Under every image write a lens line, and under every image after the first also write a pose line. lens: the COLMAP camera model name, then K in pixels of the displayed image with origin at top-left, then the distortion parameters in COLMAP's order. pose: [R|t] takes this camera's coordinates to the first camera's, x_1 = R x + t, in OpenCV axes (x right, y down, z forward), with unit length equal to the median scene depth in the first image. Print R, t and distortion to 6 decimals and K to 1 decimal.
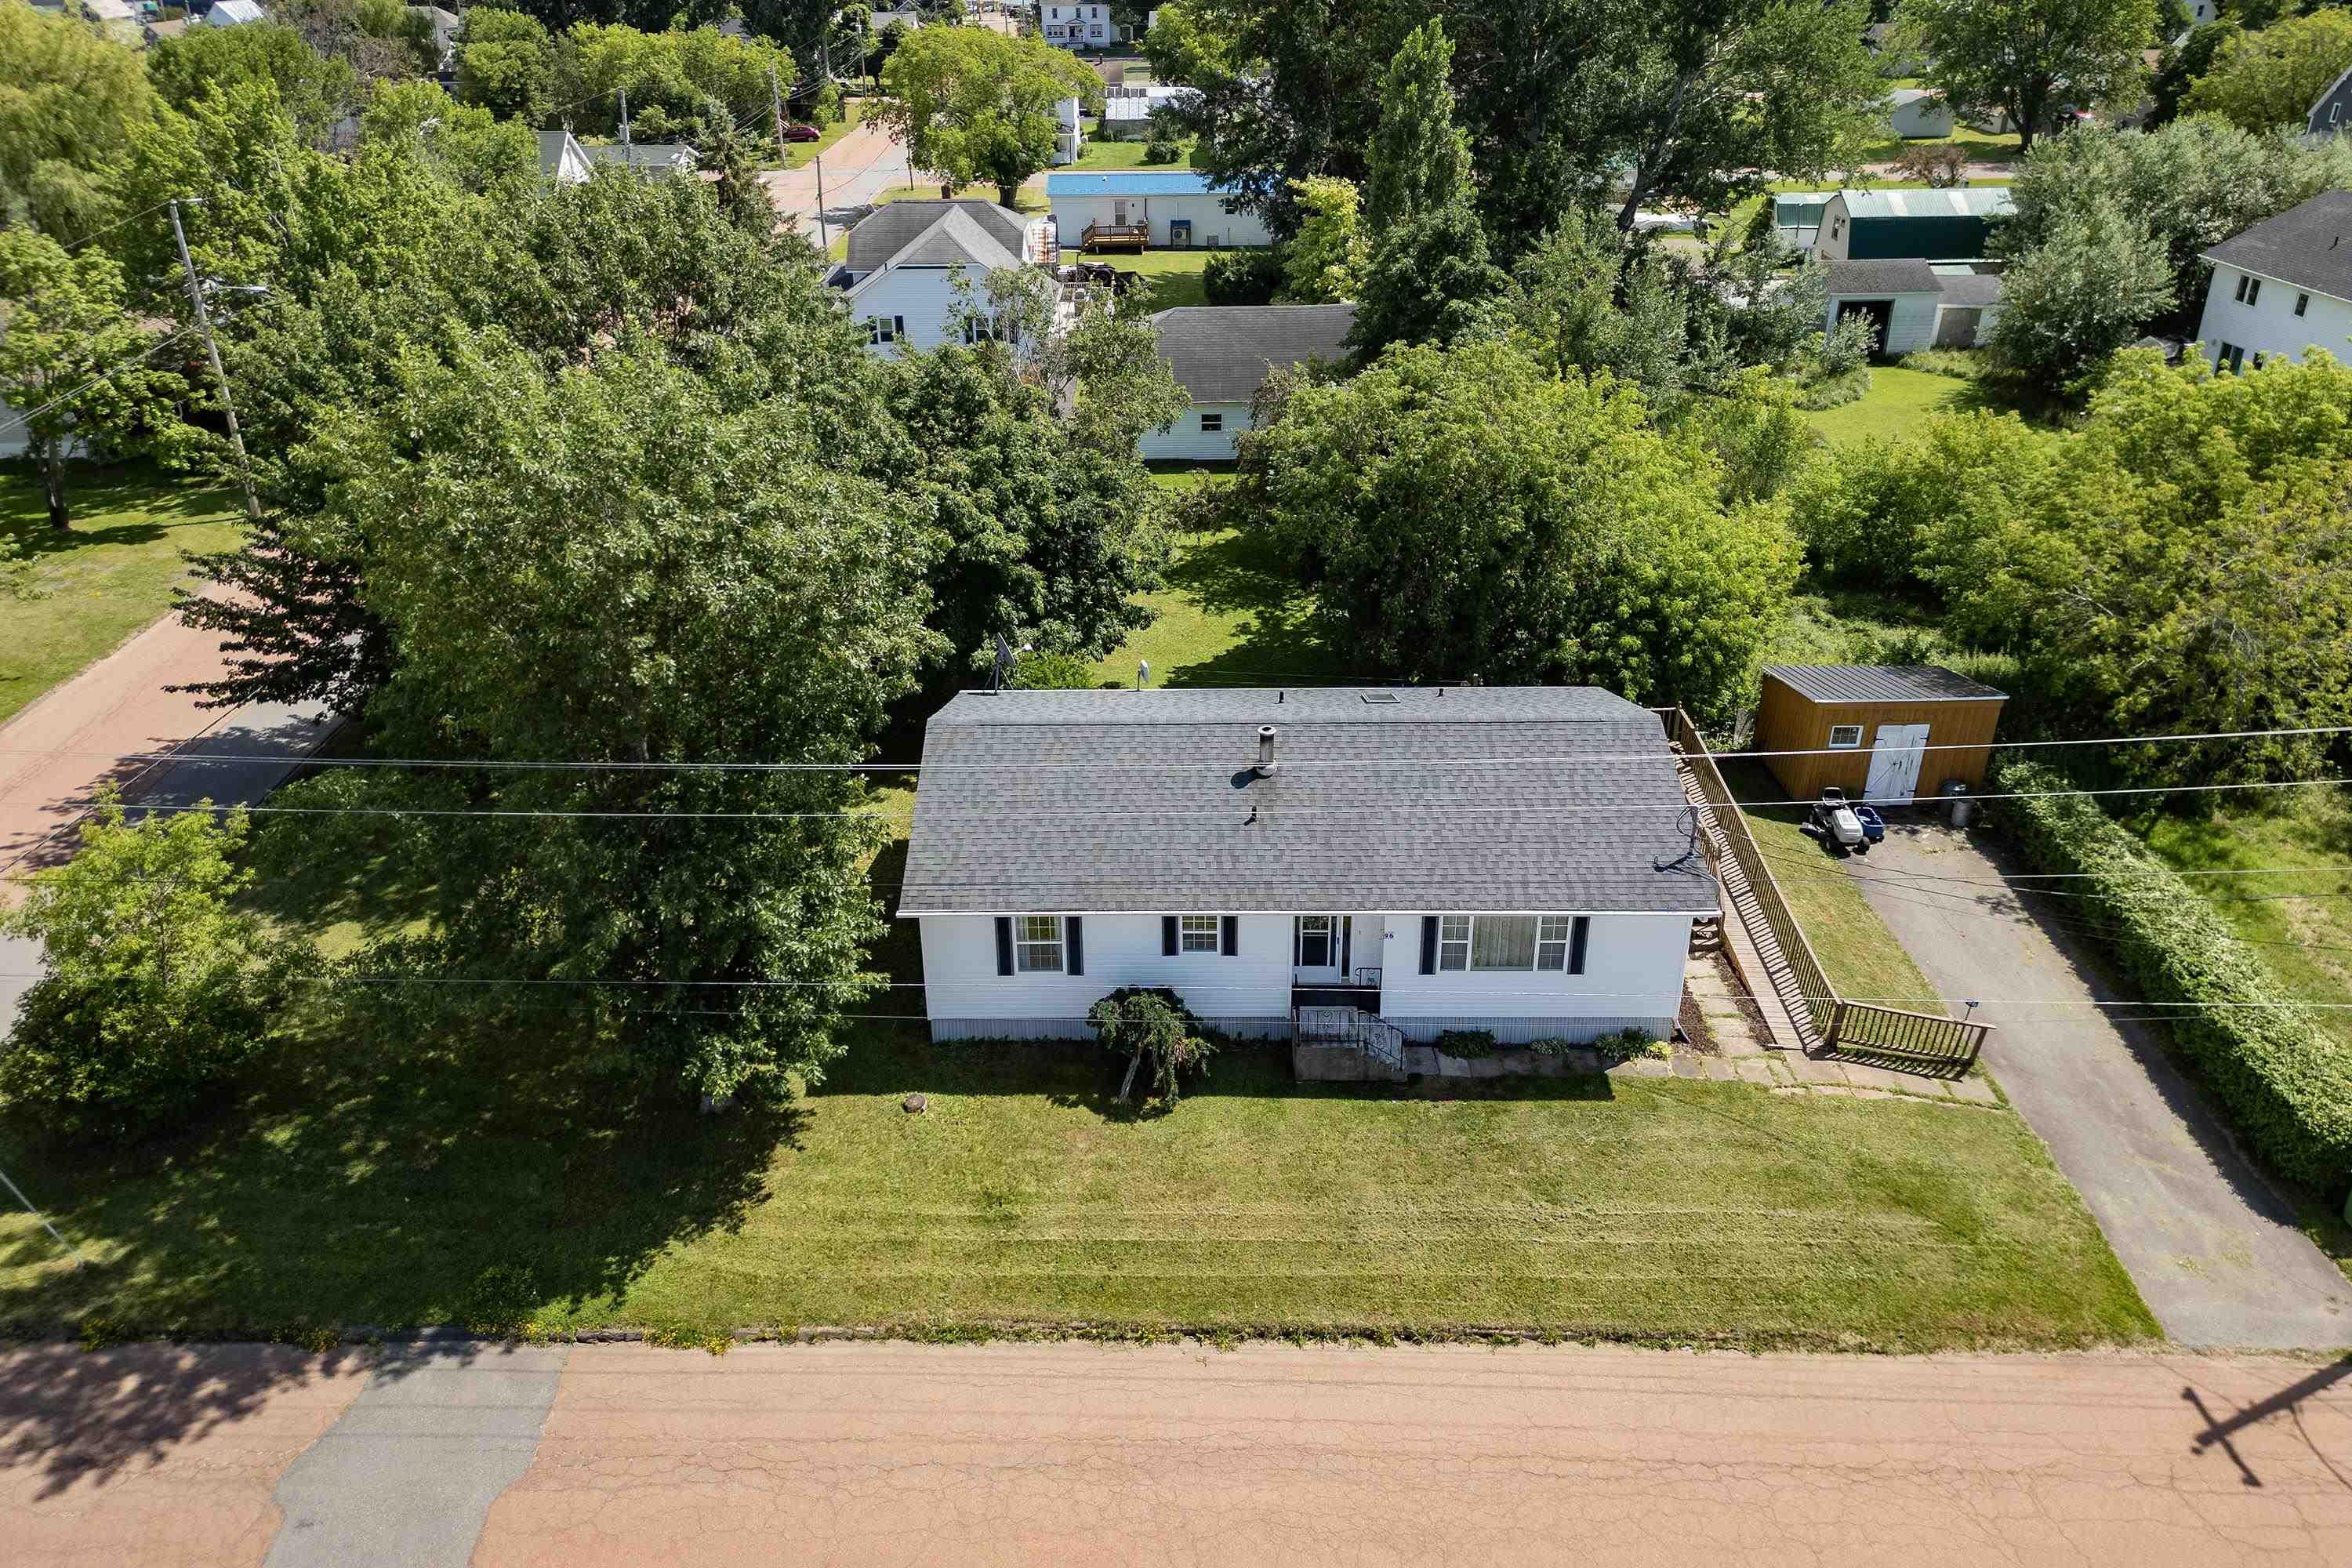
lens RADIAL K [[1640.1, 0, 1176.3], [0, 1640.1, 723.8], [0, 0, 1]] dist [0.090676, -0.096041]
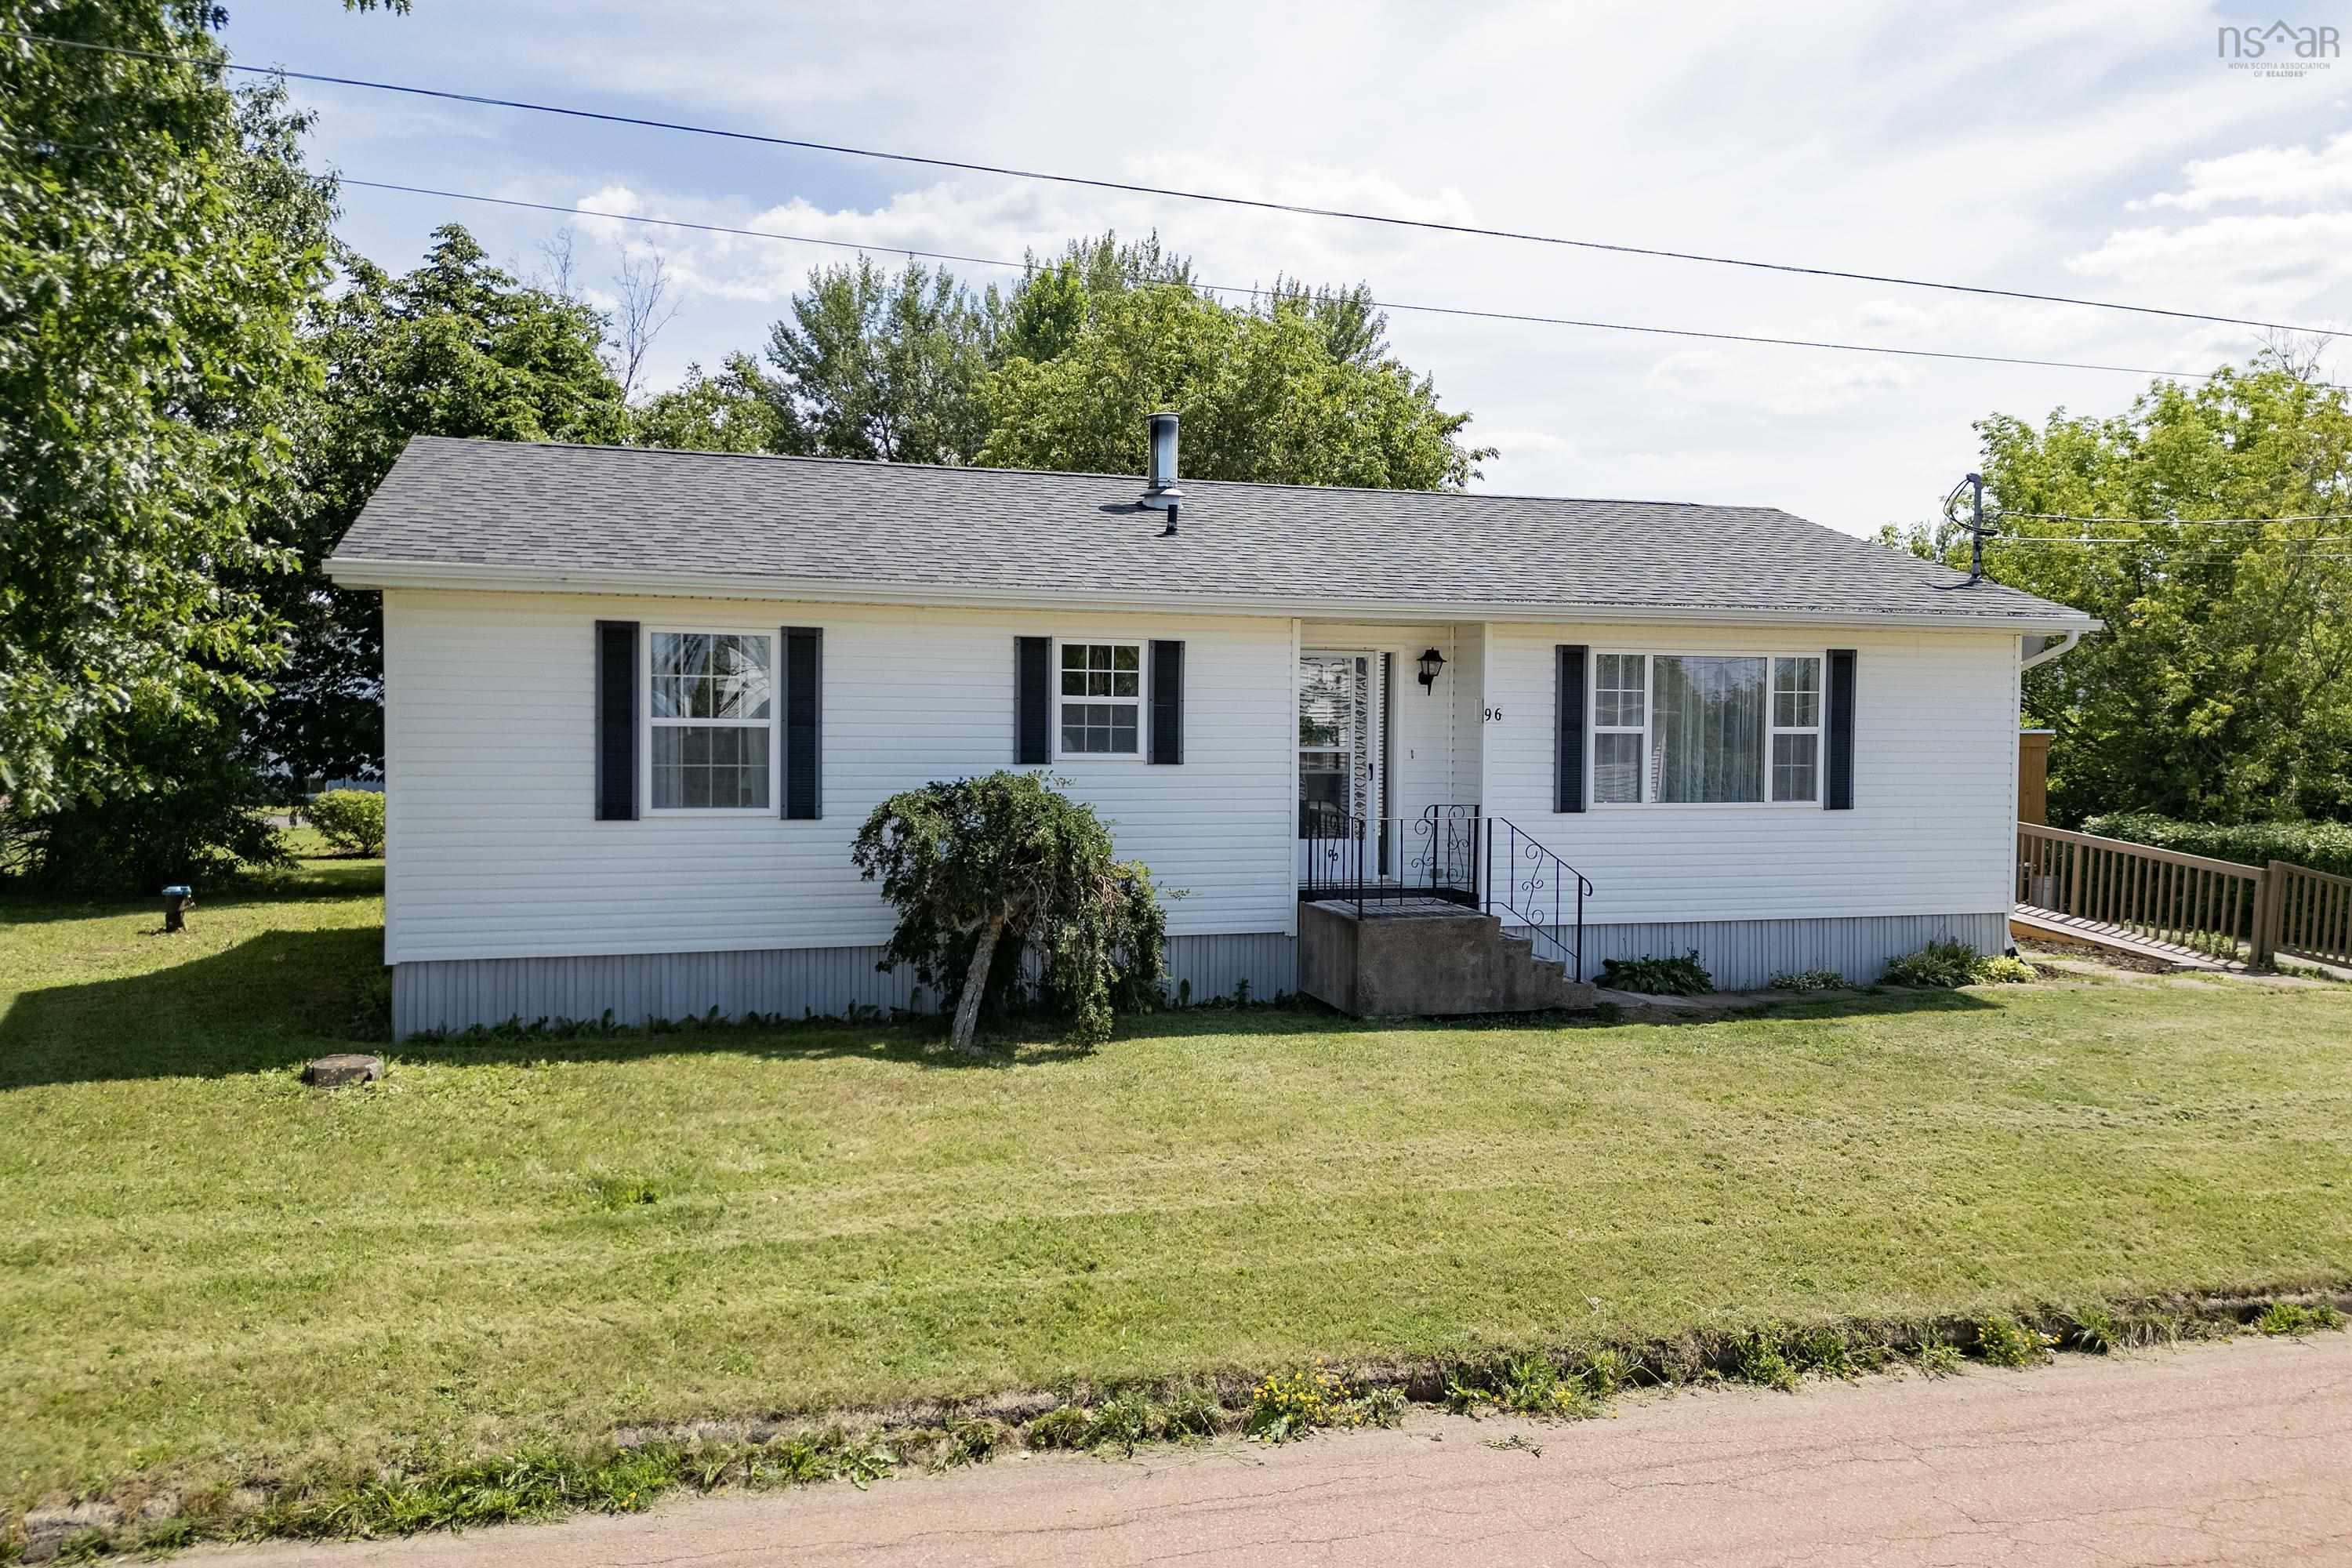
lens RADIAL K [[1704.7, 0, 1176.0], [0, 1704.7, 784.0], [0, 0, 1]] dist [0.037700, -0.003888]
pose [[0.953606, 0.009231, 0.300917, -0.100164], [0.117249, 0.909225, -0.399454, 0.326098], [-0.277289, 0.416204, 0.865959, 0.610525]]
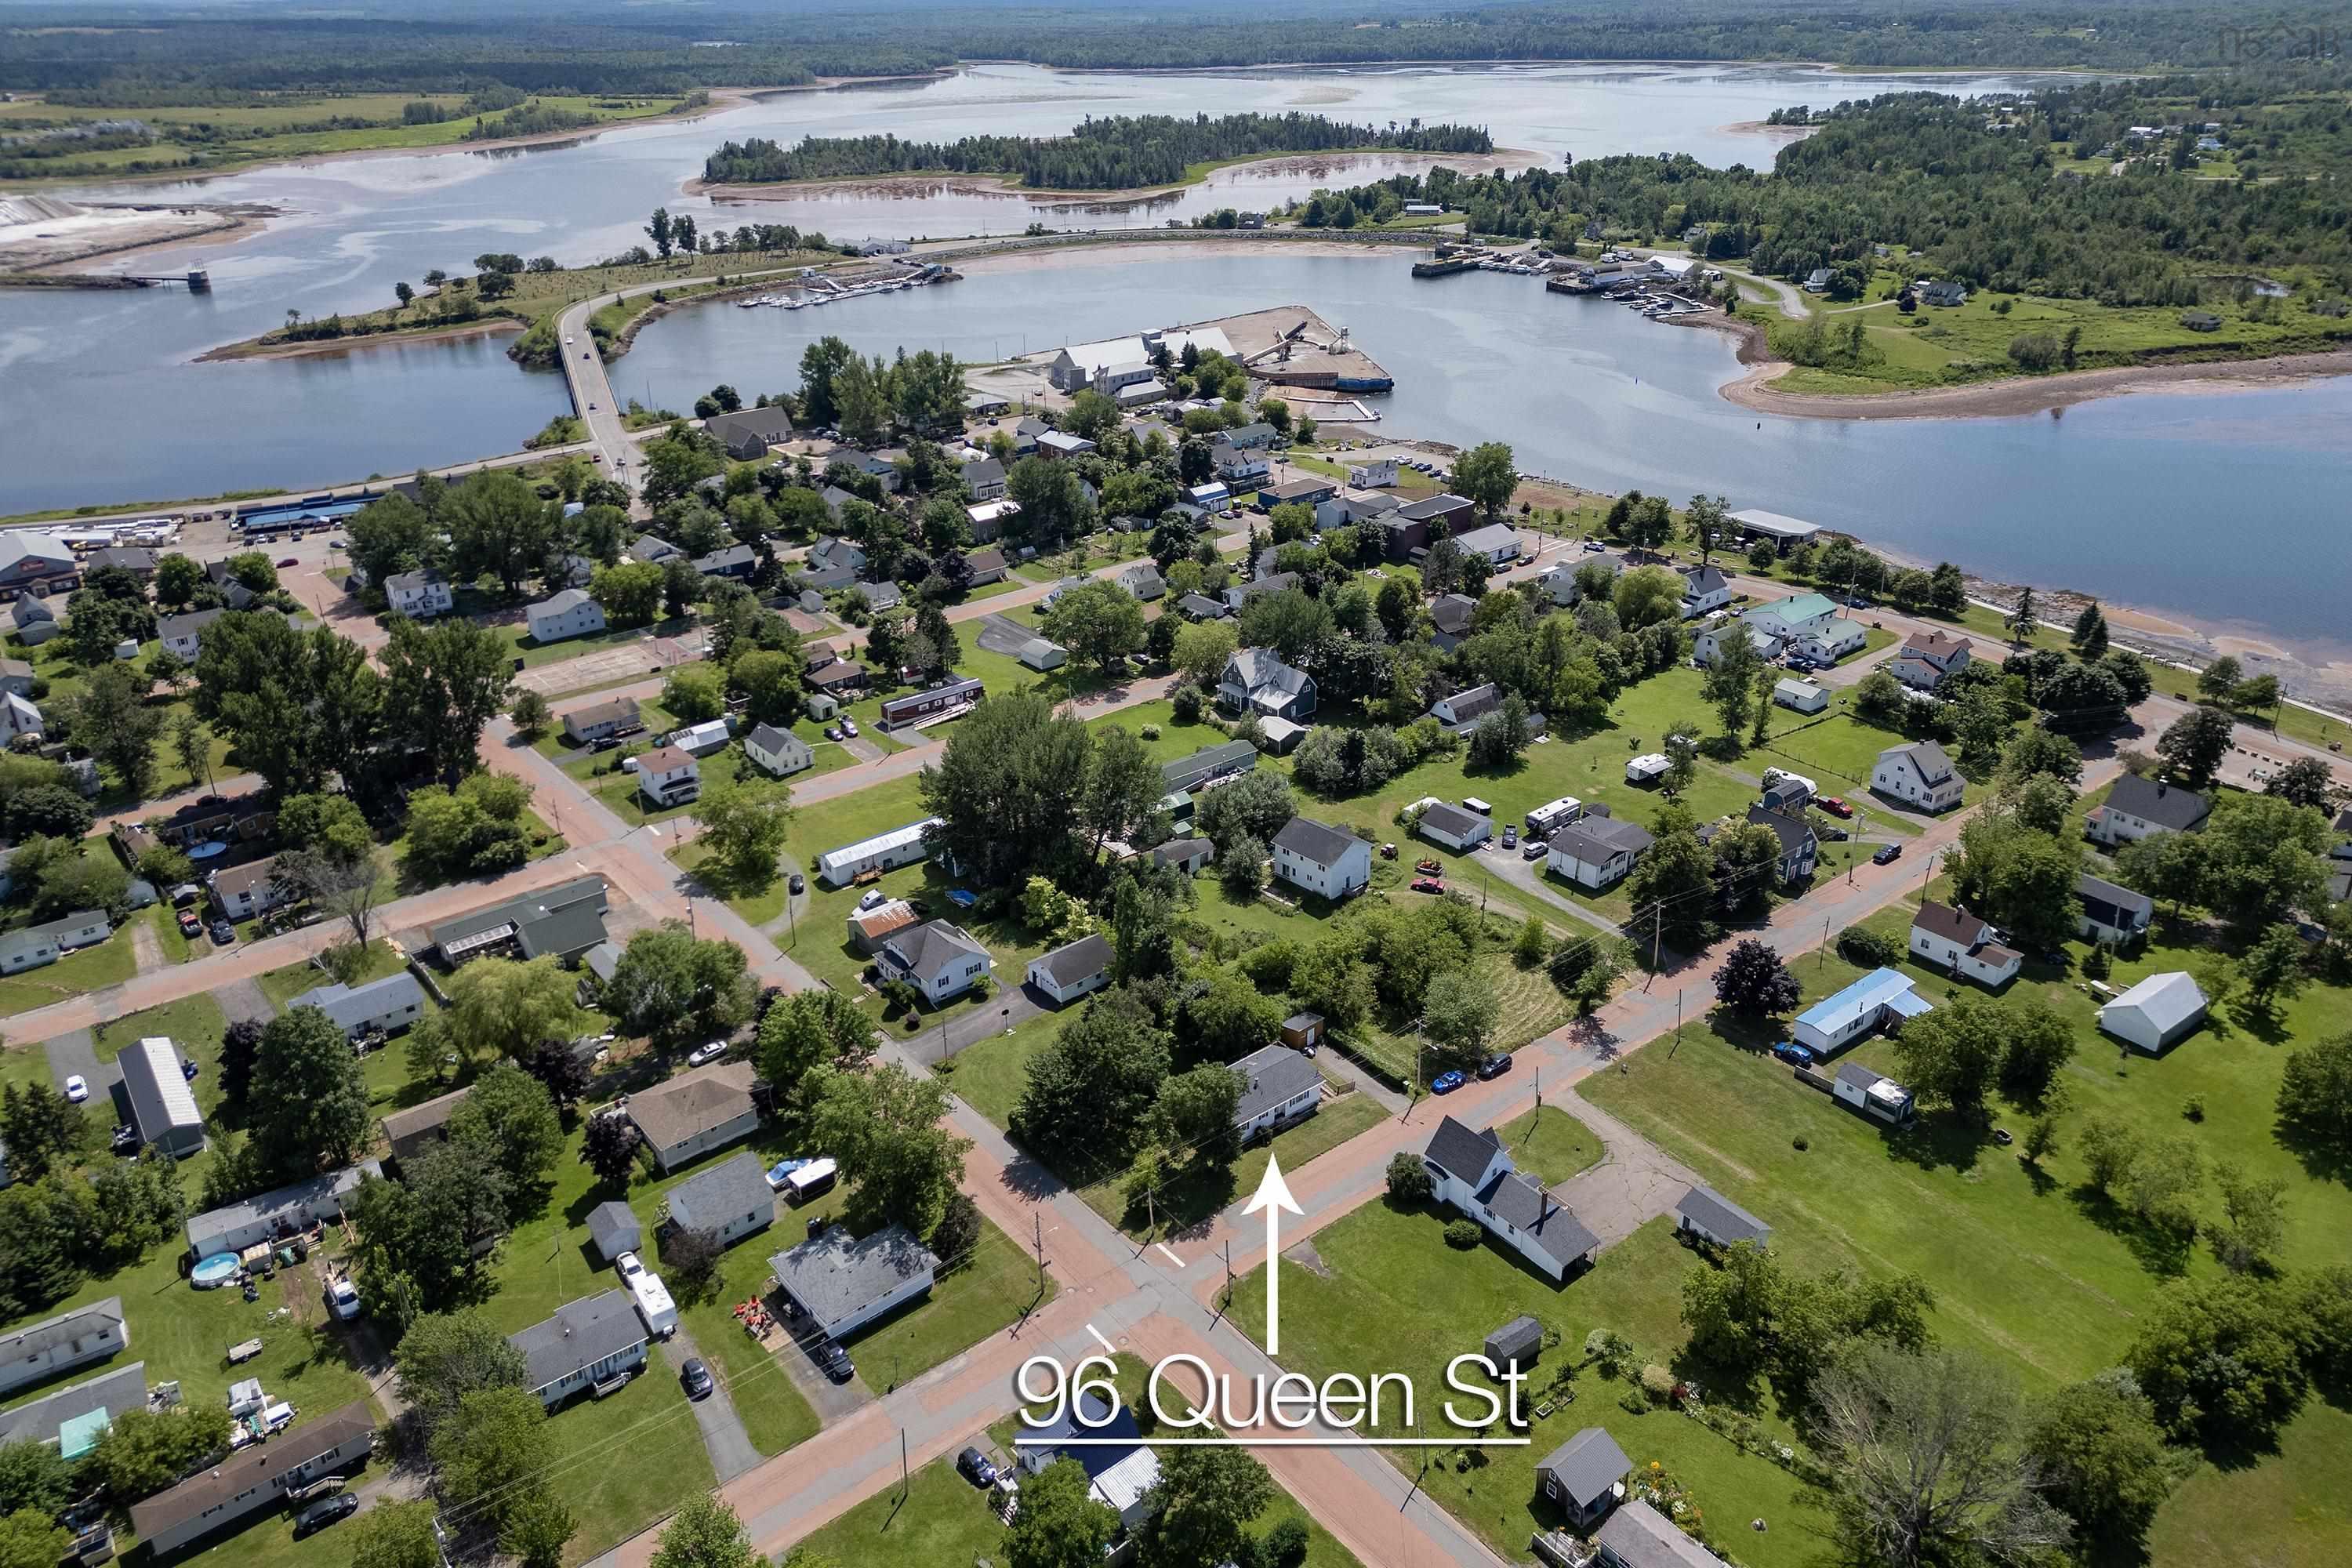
lens RADIAL K [[1640.1, 0, 1176.3], [0, 1640.1, 723.8], [0, 0, 1]] dist [0.090676, -0.096041]
pose [[0.778294, -0.248904, 0.576460, -3.446816], [0.285601, 0.957939, 0.028022, -1.547980], [-0.559188, 0.142828, 0.816645, -4.099164]]
